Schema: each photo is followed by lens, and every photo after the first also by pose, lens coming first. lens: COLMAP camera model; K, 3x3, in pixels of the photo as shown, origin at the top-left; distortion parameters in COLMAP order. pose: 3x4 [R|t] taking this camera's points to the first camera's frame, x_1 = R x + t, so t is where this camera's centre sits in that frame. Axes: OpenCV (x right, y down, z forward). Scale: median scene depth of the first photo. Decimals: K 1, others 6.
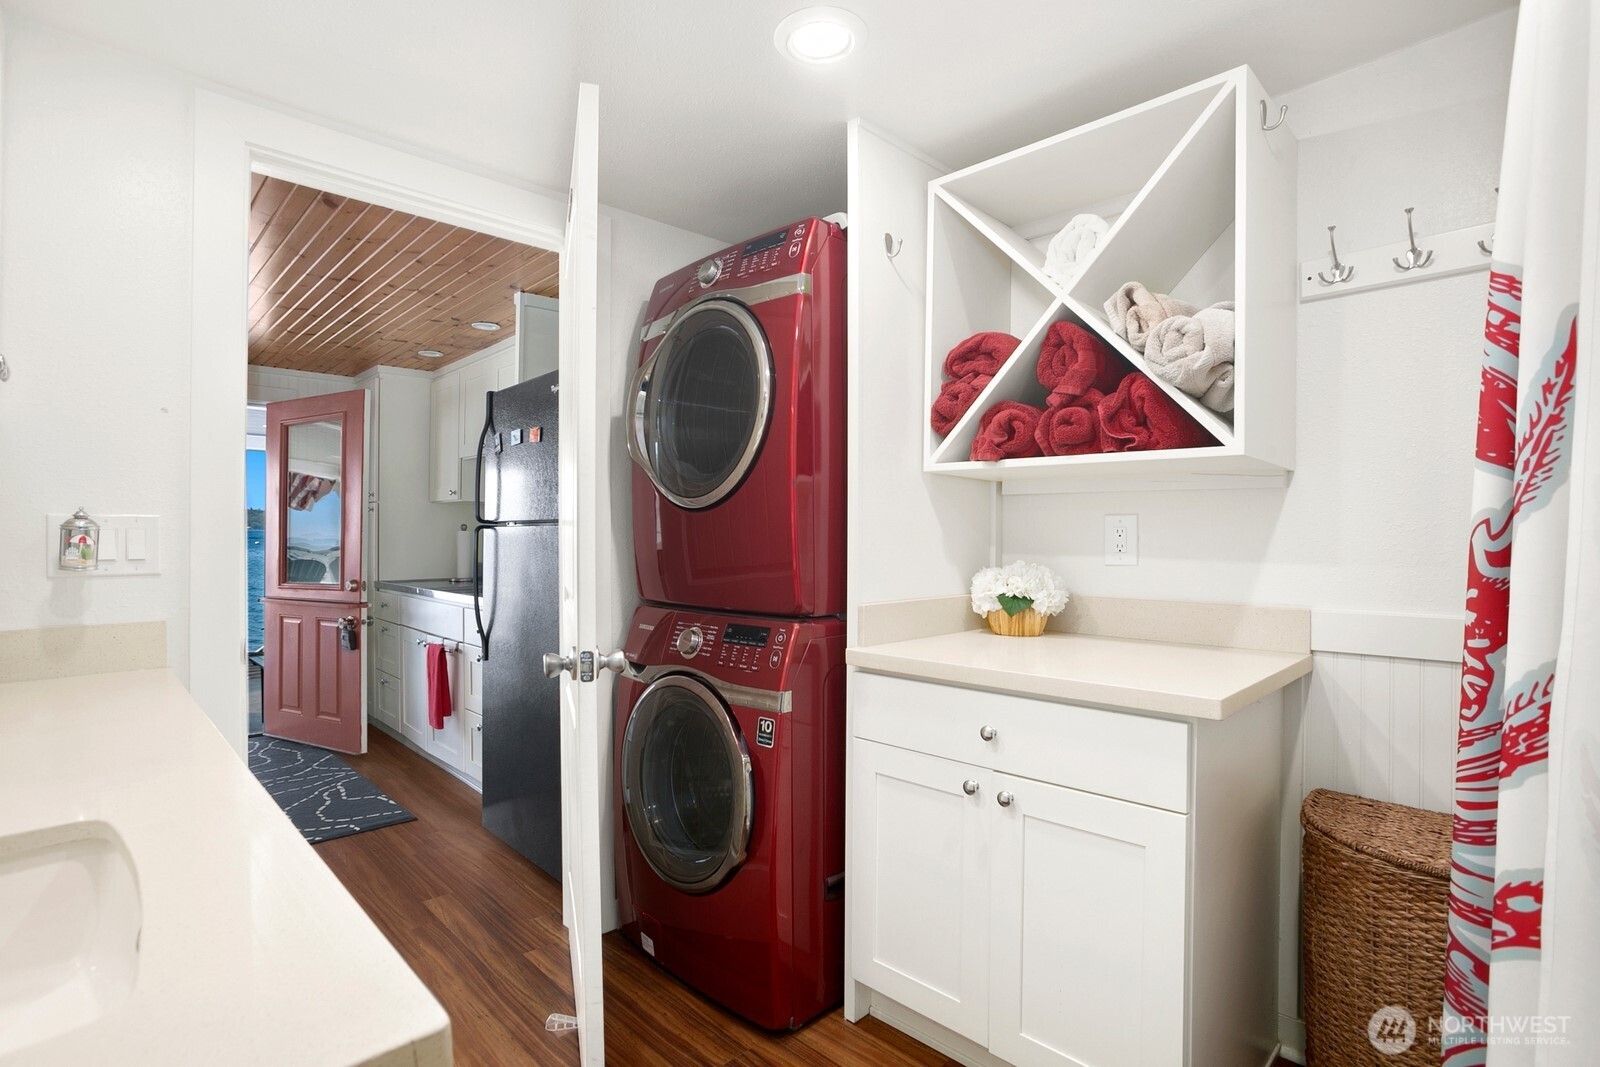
lens RADIAL K [[772.3, 0, 802.7], [0, 772.3, 536.7], [0, 0, 1]] dist [-0.020242, -0.000006]
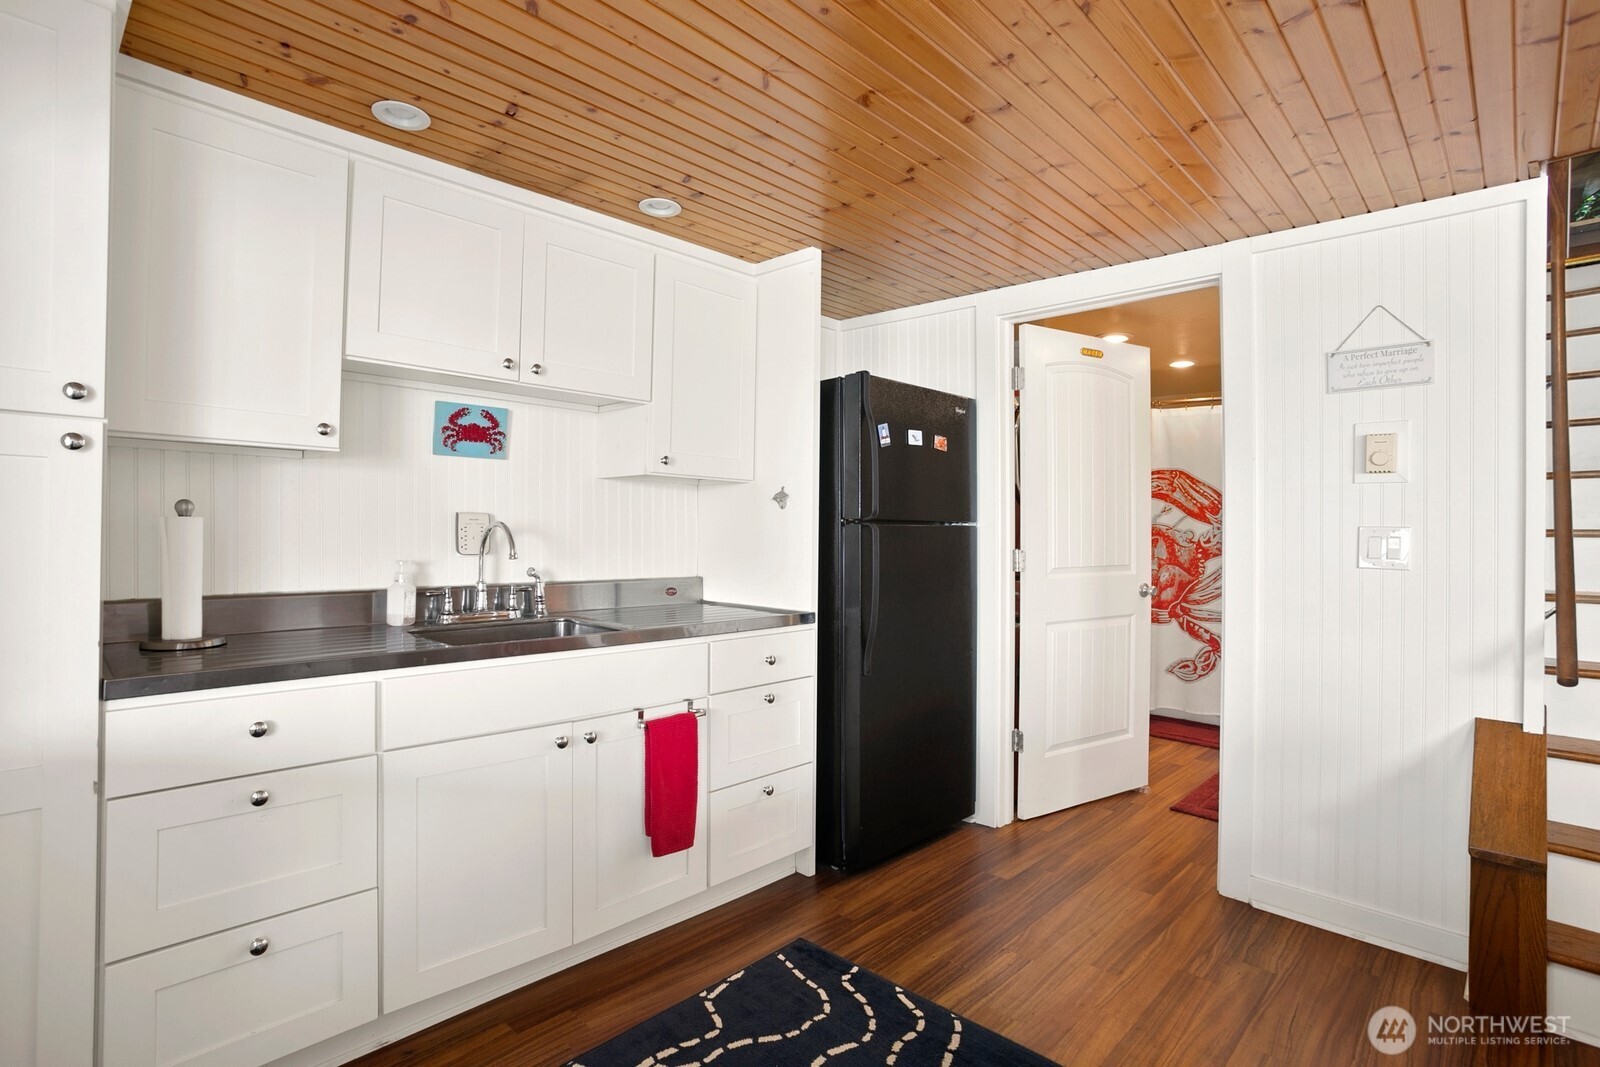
lens RADIAL K [[772.3, 0, 791.1], [0, 772.3, 528.8], [0, 0, 1]] dist [-0.020242, -0.000006]
pose [[-0.027779, 0.004083, 0.999606, -1.233415], [-0.012810, 0.999908, -0.004440, -0.000288], [-0.999532, -0.012929, -0.027724, 1.061401]]
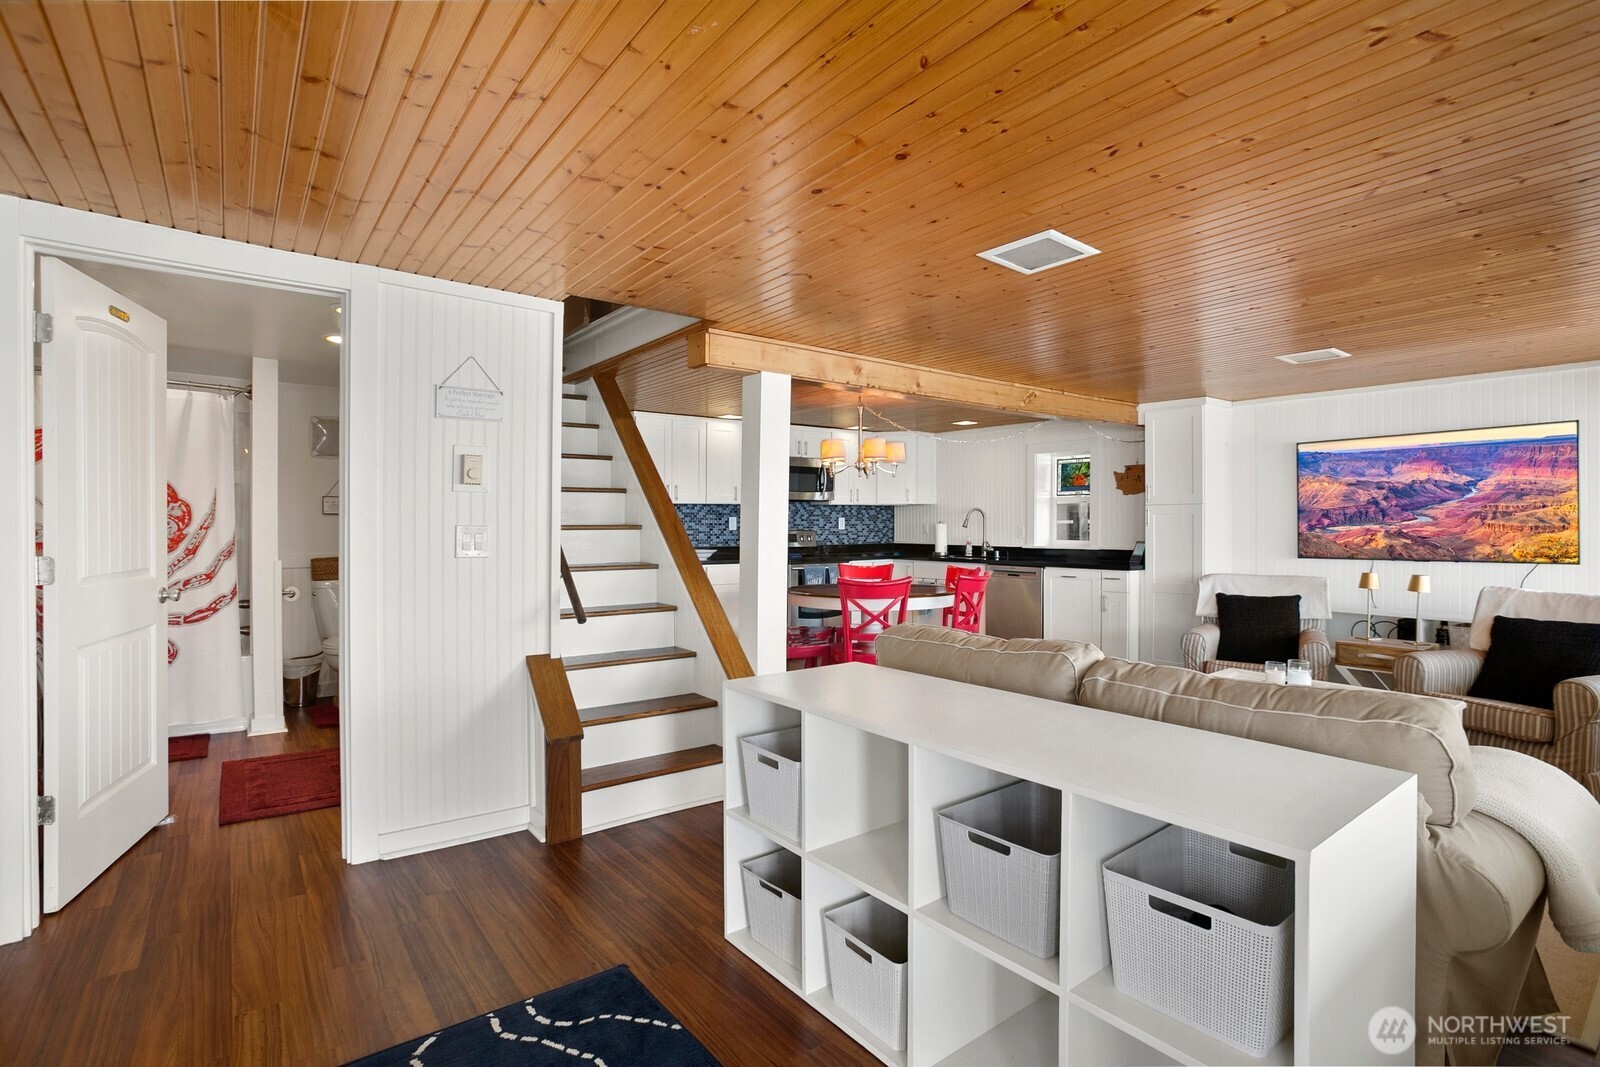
lens RADIAL K [[772.3, 0, 788.8], [0, 772.3, 534.0], [0, 0, 1]] dist [-0.020242, -0.000006]
pose [[-0.988951, -0.000493, 0.148243, -1.065802], [0.000534, 0.999976, 0.006883, -0.008256], [-0.148243, 0.006886, -0.988927, 1.360559]]
